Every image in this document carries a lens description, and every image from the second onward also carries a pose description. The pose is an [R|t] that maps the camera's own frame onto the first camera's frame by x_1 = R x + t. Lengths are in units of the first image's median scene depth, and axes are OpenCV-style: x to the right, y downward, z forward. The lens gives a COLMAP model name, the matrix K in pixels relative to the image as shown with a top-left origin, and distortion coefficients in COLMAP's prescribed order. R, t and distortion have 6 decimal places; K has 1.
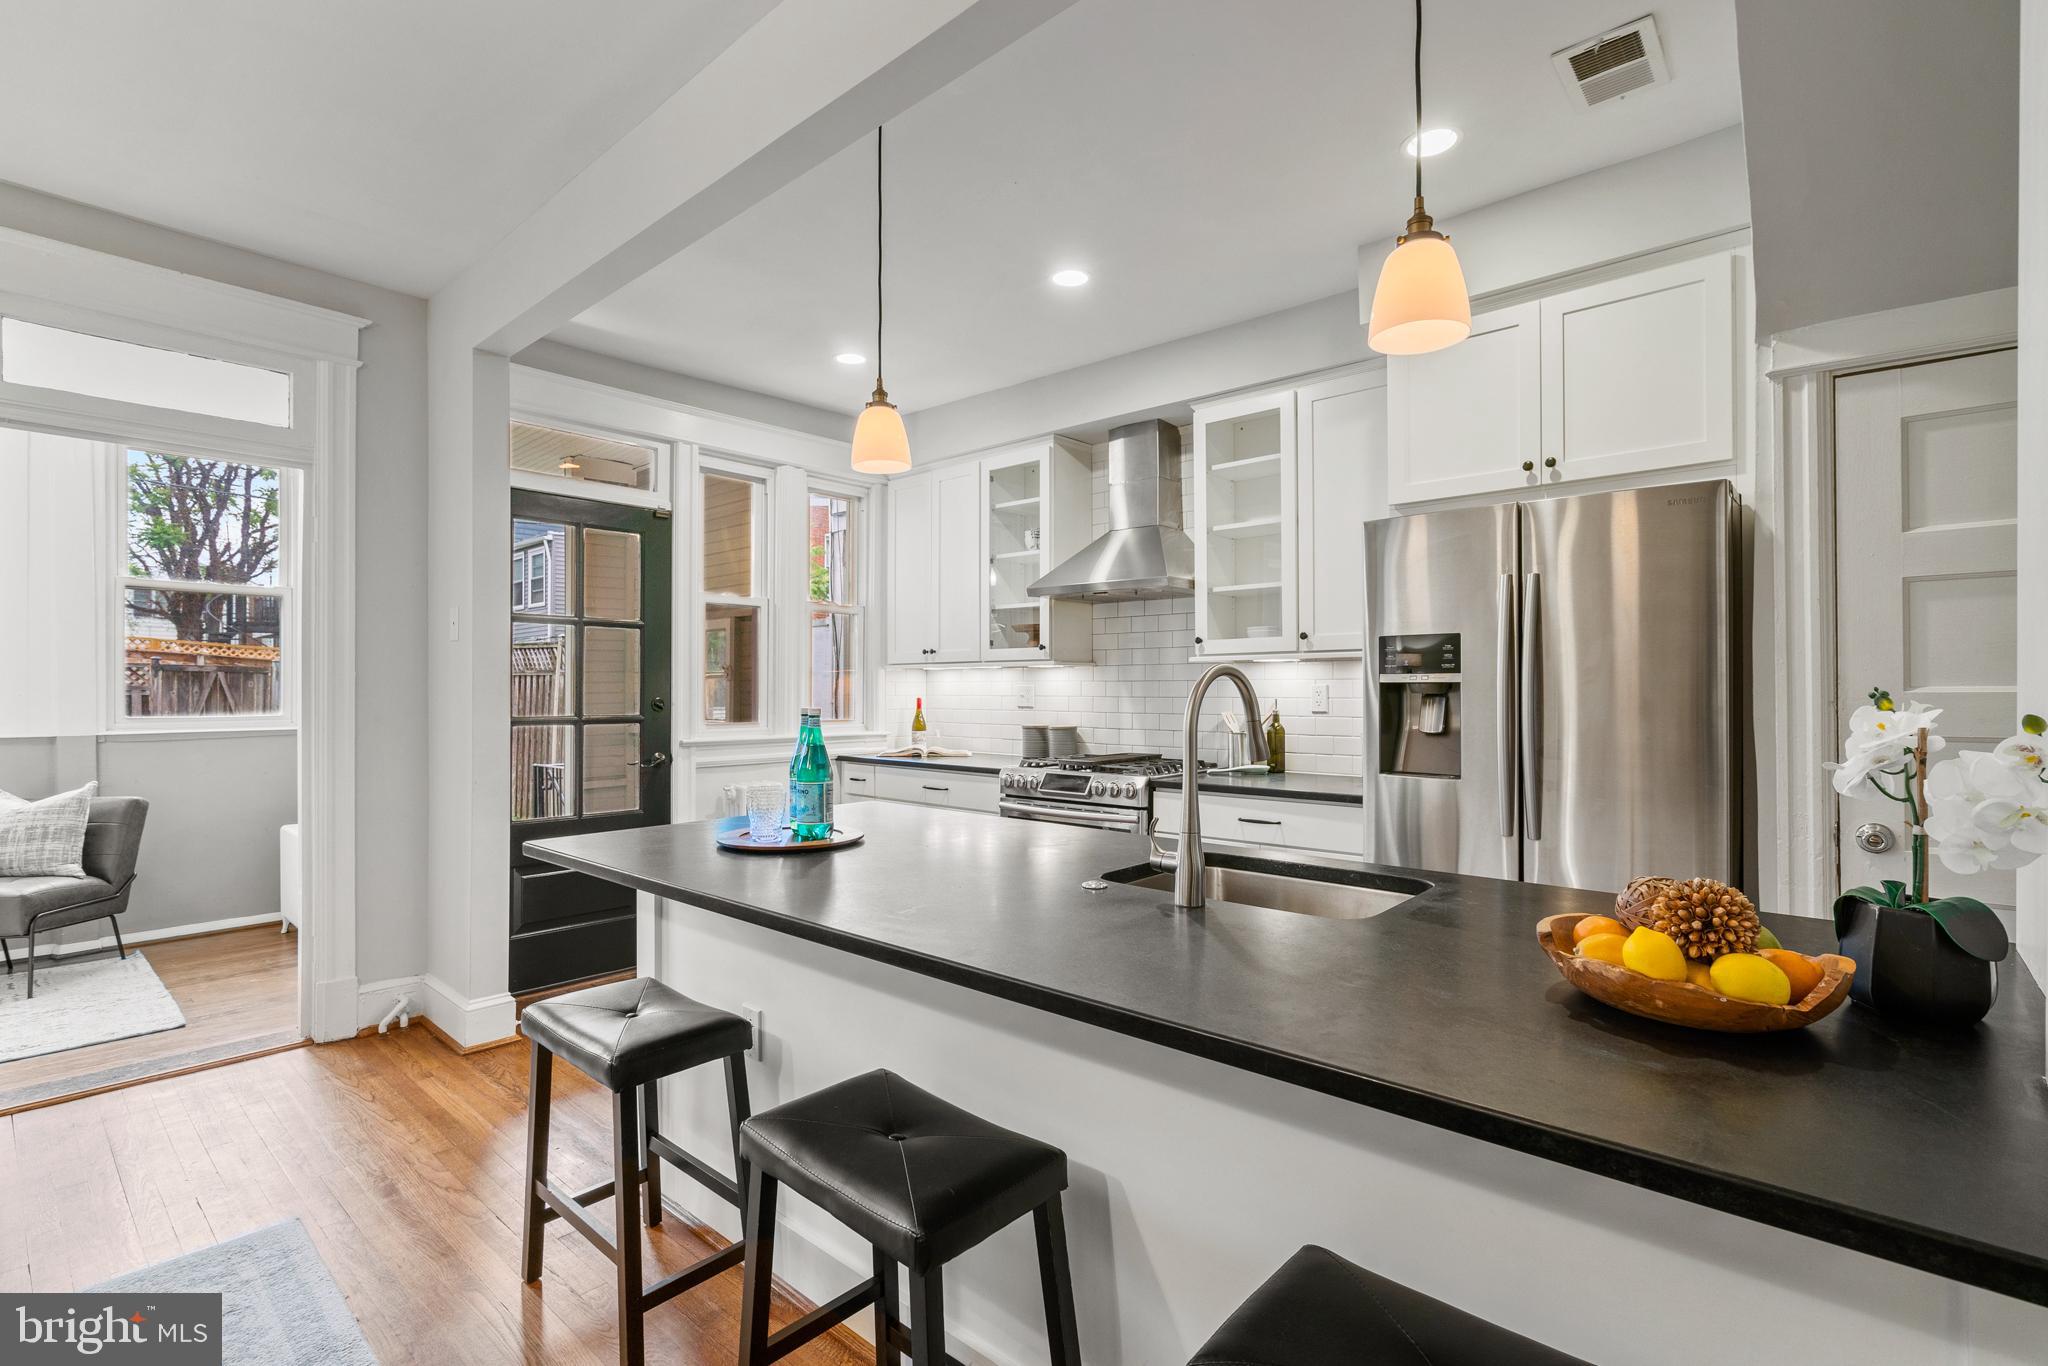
lens RADIAL K [[933.6, 0, 1017.4], [0, 933.6, 685.5], [0, 0, 1]] dist [-0.000113, 0.000141]
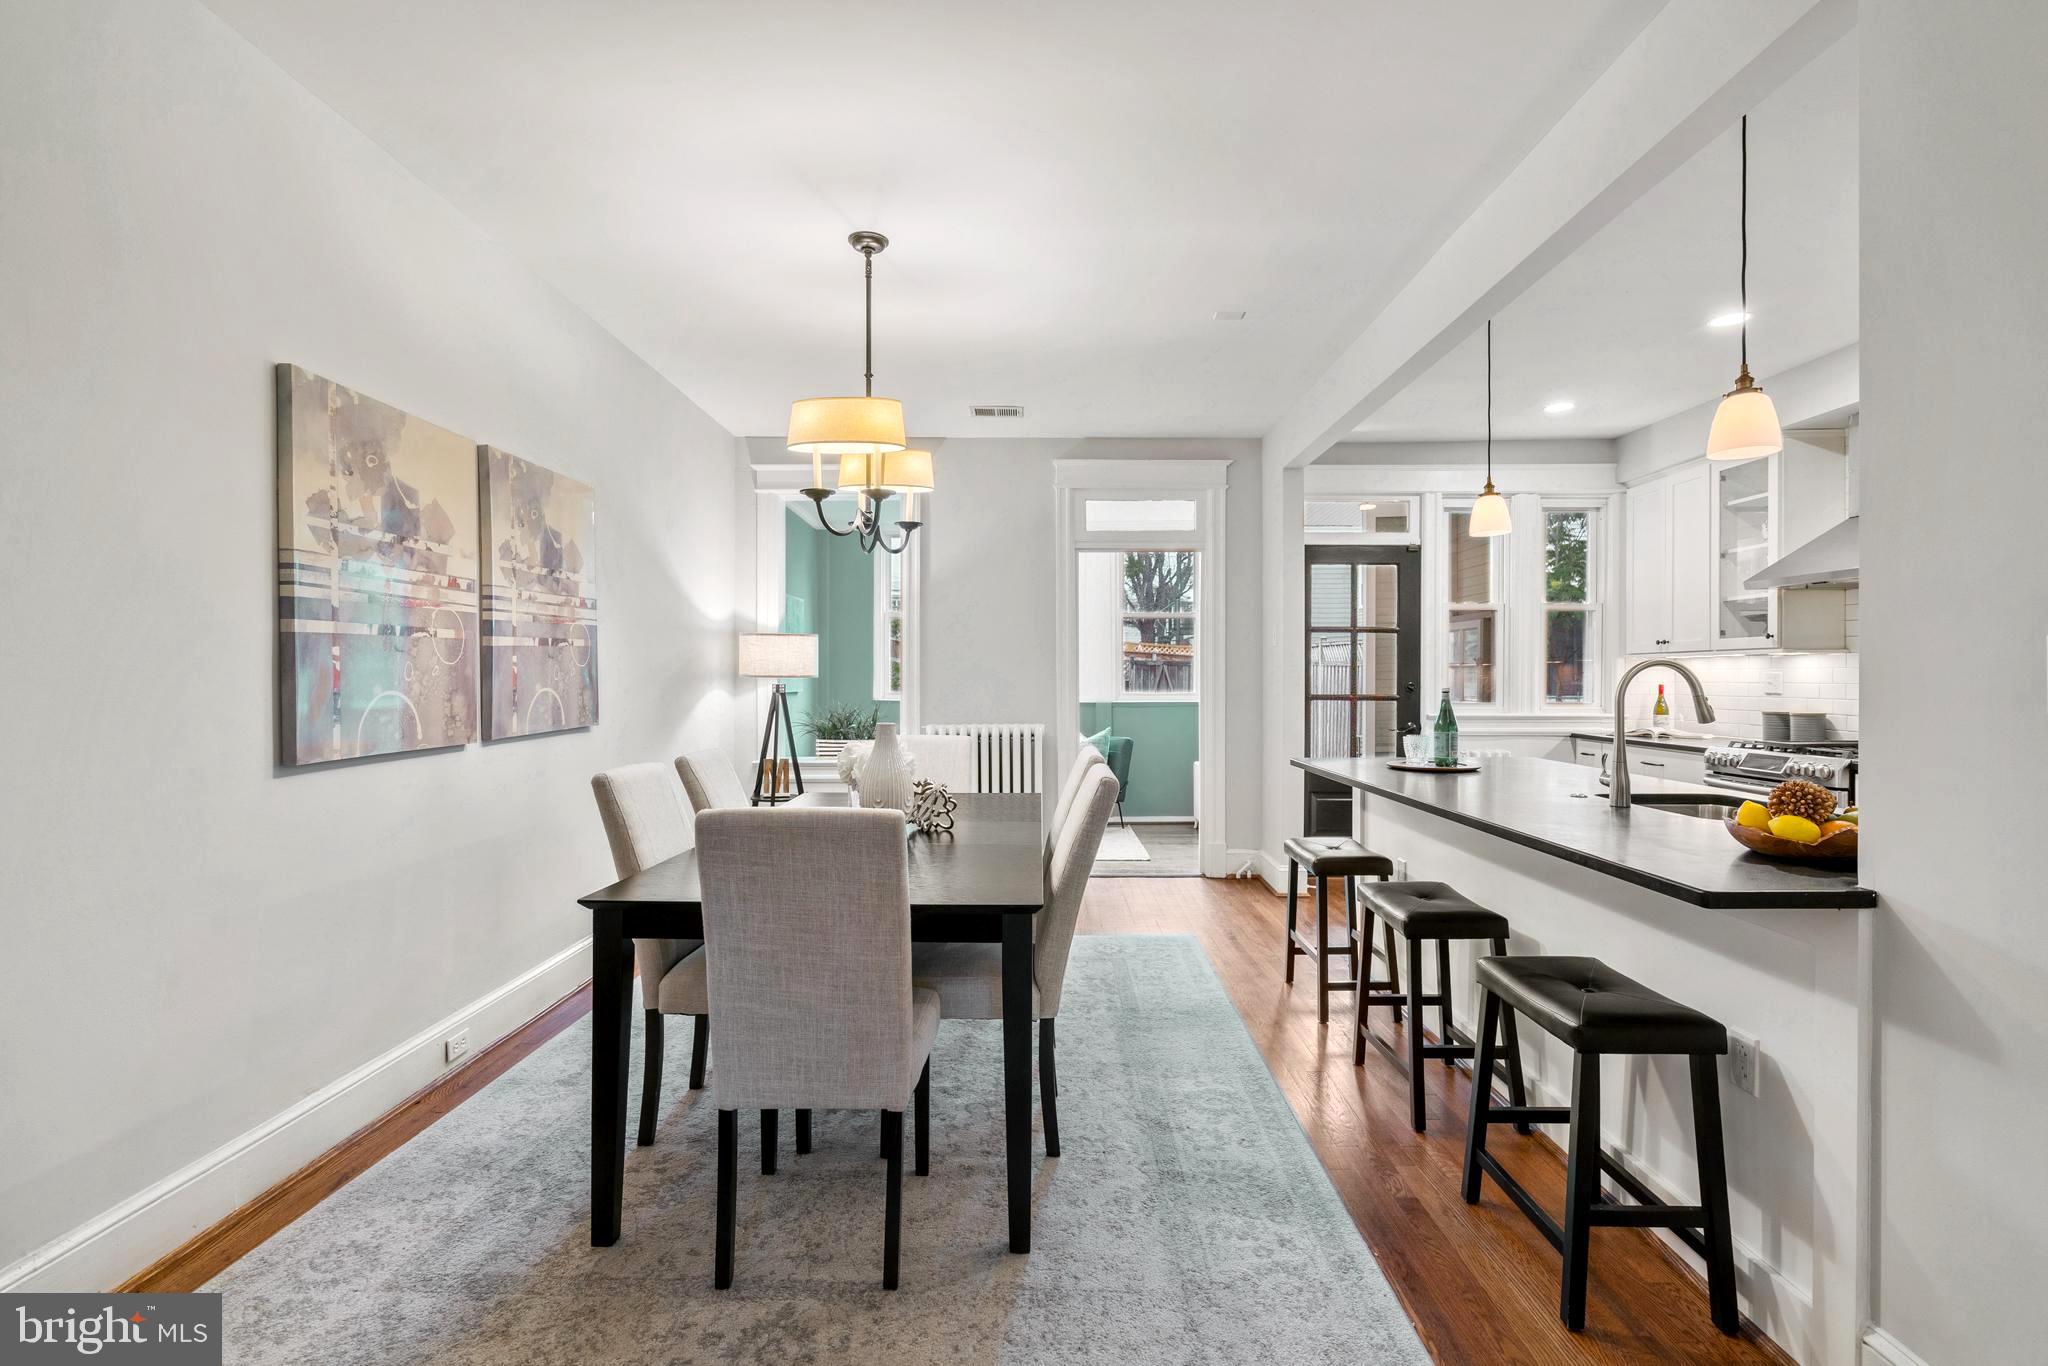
lens RADIAL K [[933.6, 0, 1017.4], [0, 933.6, 685.5], [0, 0, 1]] dist [-0.000113, 0.000141]
pose [[0.649821, 0.007039, -0.760055, 0.274168], [0.002612, 0.999931, 0.011494, 0.000294], [0.760083, -0.009454, 0.649757, -0.320108]]
